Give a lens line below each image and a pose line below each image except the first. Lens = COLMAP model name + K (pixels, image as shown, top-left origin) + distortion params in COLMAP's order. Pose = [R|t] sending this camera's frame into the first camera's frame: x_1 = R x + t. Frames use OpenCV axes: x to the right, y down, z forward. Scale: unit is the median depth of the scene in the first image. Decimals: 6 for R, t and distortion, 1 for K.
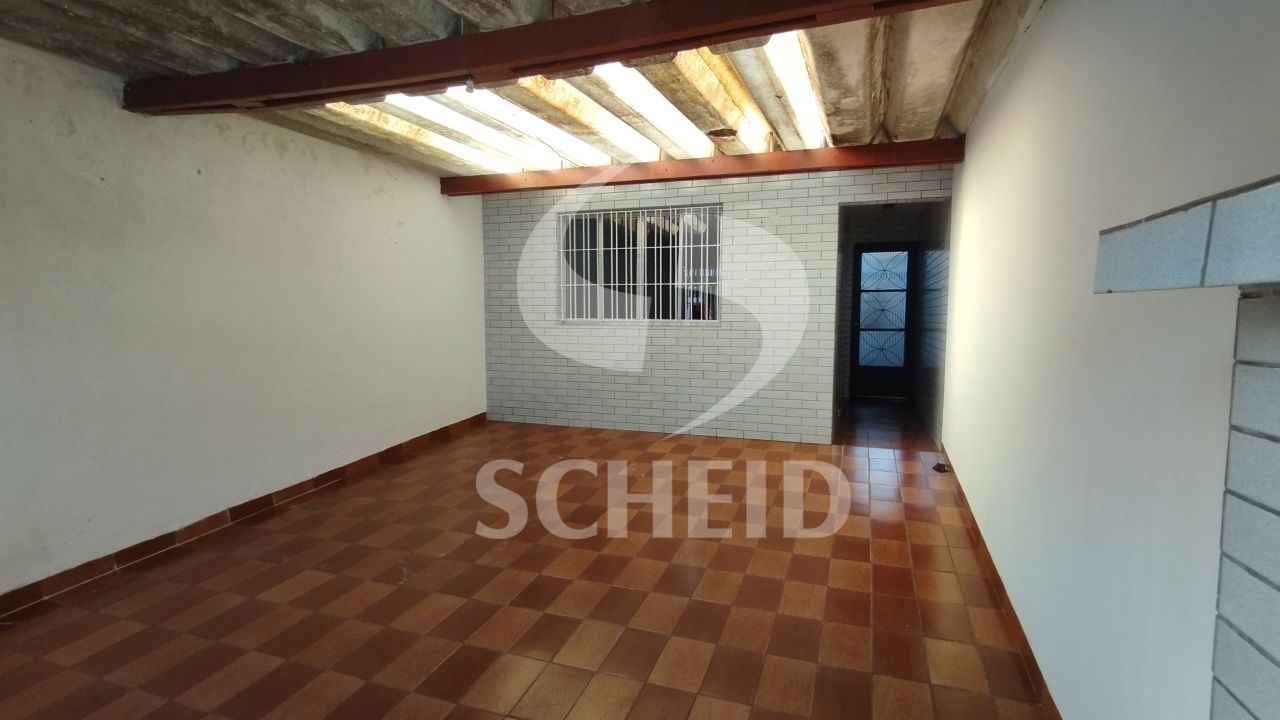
lens RADIAL K [[590.6, 0, 641.9], [0, 590.6, 359.4], [0, 0, 1]] dist [-0.001116, -0.000222]
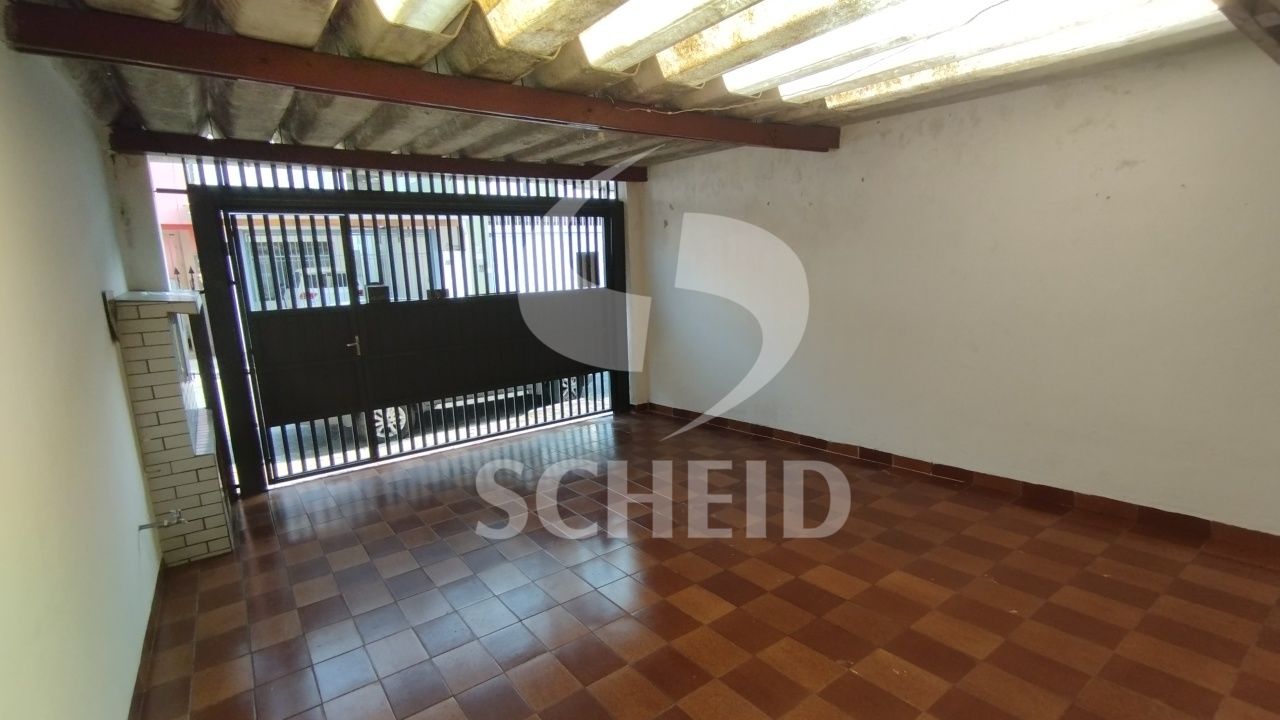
lens RADIAL K [[590.6, 0, 642.8], [0, 590.6, 362.1], [0, 0, 1]] dist [-0.001116, -0.000222]
pose [[-0.552888, 0.196806, -0.809681, 0.512540], [-0.021610, 0.967994, 0.250042, -0.213432], [0.832975, 0.155743, -0.530939, 1.150356]]
